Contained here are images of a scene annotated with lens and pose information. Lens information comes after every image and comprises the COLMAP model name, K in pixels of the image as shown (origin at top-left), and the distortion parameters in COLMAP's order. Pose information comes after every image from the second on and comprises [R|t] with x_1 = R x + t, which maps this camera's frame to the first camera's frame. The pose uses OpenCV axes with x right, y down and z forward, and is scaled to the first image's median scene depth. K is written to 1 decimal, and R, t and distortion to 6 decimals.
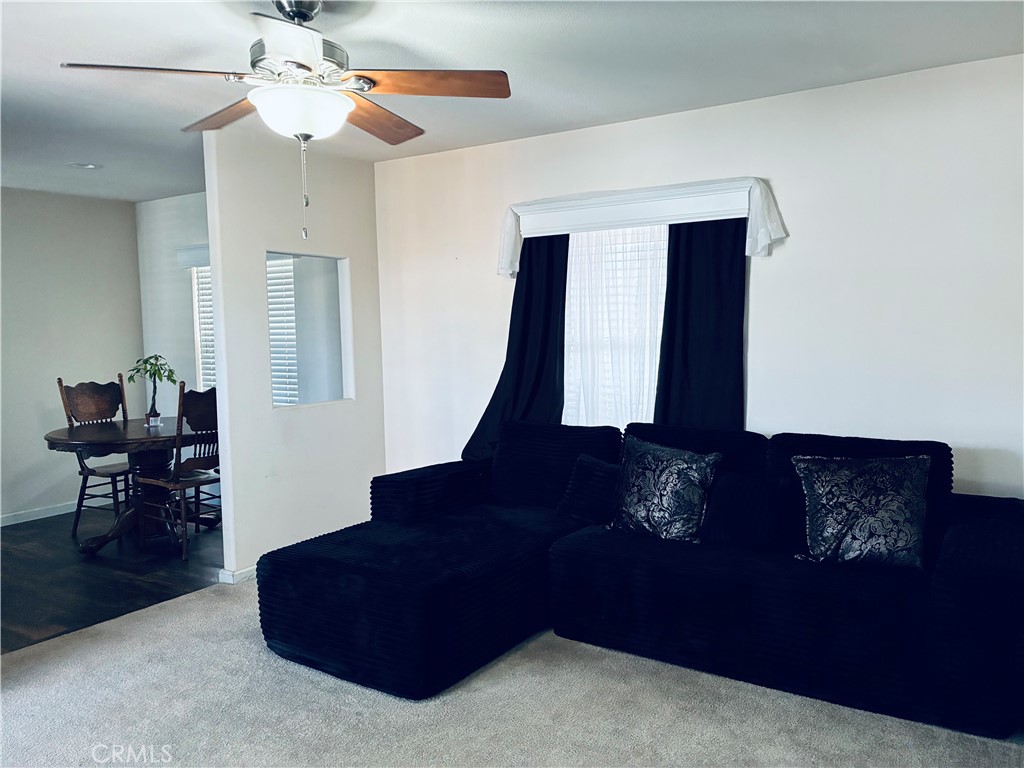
lens RADIAL K [[772.6, 0, 512.0], [0, 772.6, 384.0], [0, 0, 1]] dist [0.035101, -0.004558]
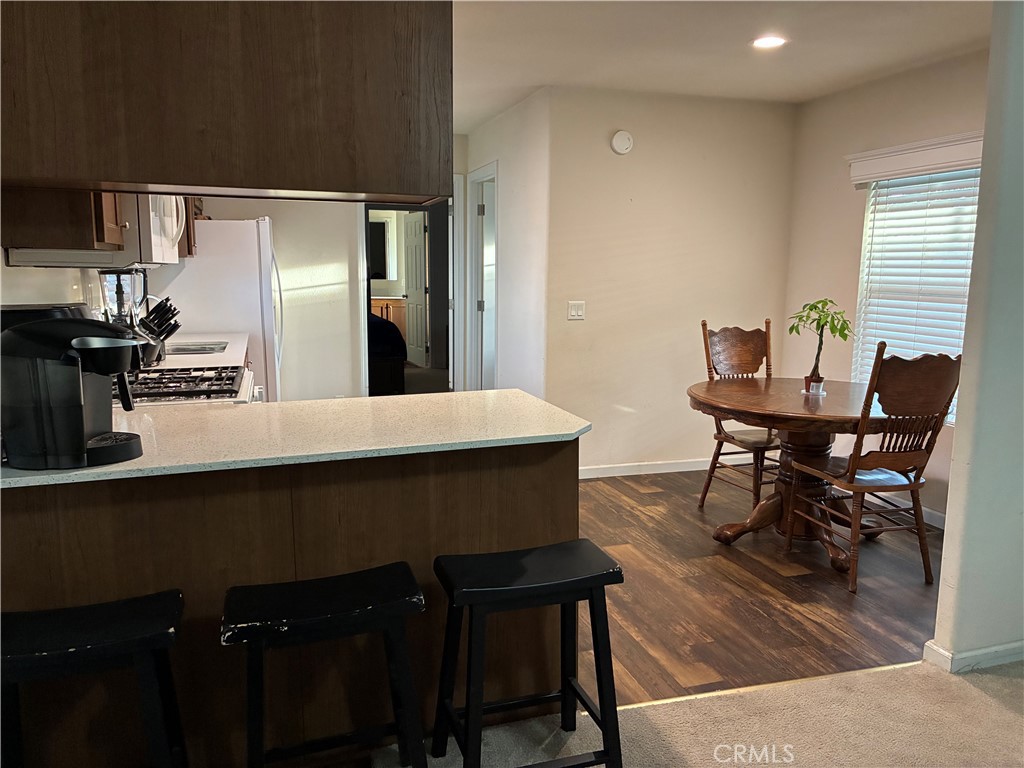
lens RADIAL K [[772.6, 0, 512.0], [0, 772.6, 384.0], [0, 0, 1]] dist [0.035101, -0.004558]
pose [[0.761061, 0.126739, -0.636178, -0.202226], [-0.078673, 0.991522, 0.103413, -0.009855], [0.643891, -0.028653, 0.764580, 0.233559]]
